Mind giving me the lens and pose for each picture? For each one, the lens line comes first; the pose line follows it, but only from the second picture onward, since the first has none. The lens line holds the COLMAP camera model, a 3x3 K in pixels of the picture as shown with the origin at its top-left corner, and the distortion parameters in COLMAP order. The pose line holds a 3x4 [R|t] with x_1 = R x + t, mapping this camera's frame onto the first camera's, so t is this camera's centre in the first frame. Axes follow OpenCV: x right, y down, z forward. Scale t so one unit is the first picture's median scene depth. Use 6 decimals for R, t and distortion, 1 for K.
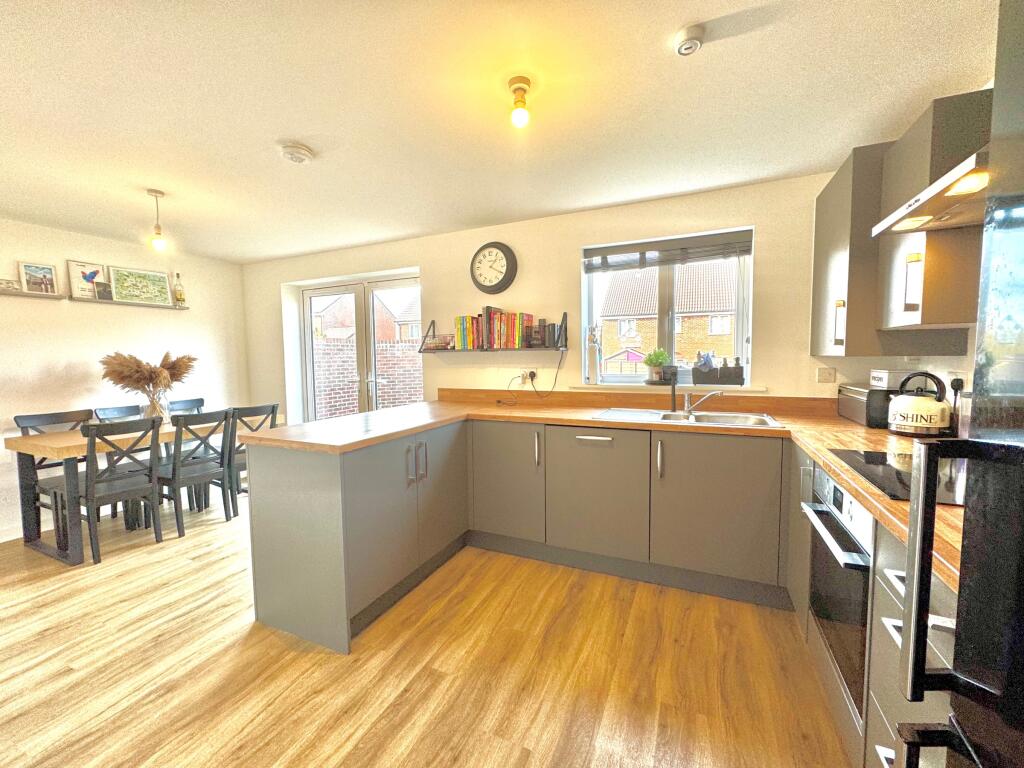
lens RADIAL K [[414.2, 0, 512.0], [0, 414.2, 384.0], [0, 0, 1]] dist [-0.001925, 0.000010]
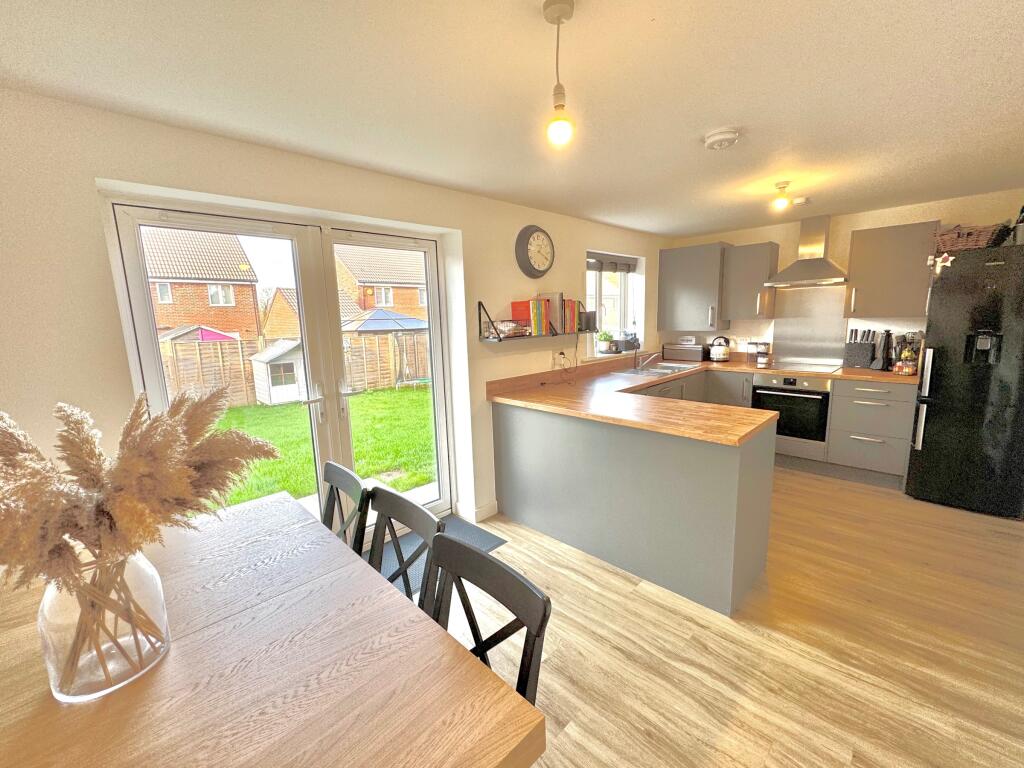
lens RADIAL K [[420.6, 0, 506.8], [0, 420.6, 383.5], [0, 0, 1]] dist [-0.002534, -0.000286]
pose [[0.365672, -0.147955, 0.918909, -1.275296], [0.087849, 0.988363, 0.124179, -0.120297], [-0.926588, 0.035316, 0.374415, 0.846014]]
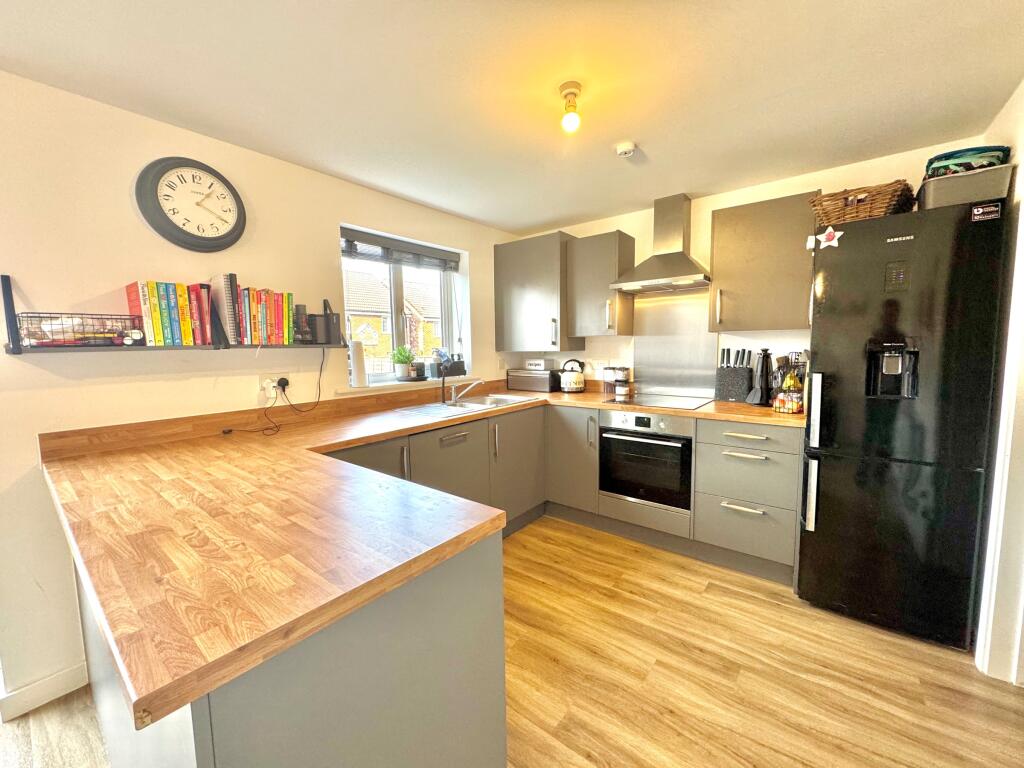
lens RADIAL K [[408.4, 0, 509.1], [0, 408.4, 384.5], [0, 0, 1]] dist [-0.003354, -0.000169]
pose [[0.247141, -0.085385, 0.965210, -0.618355], [0.078601, 0.994594, 0.067859, -0.043191], [-0.965786, 0.059096, 0.252516, 0.546170]]
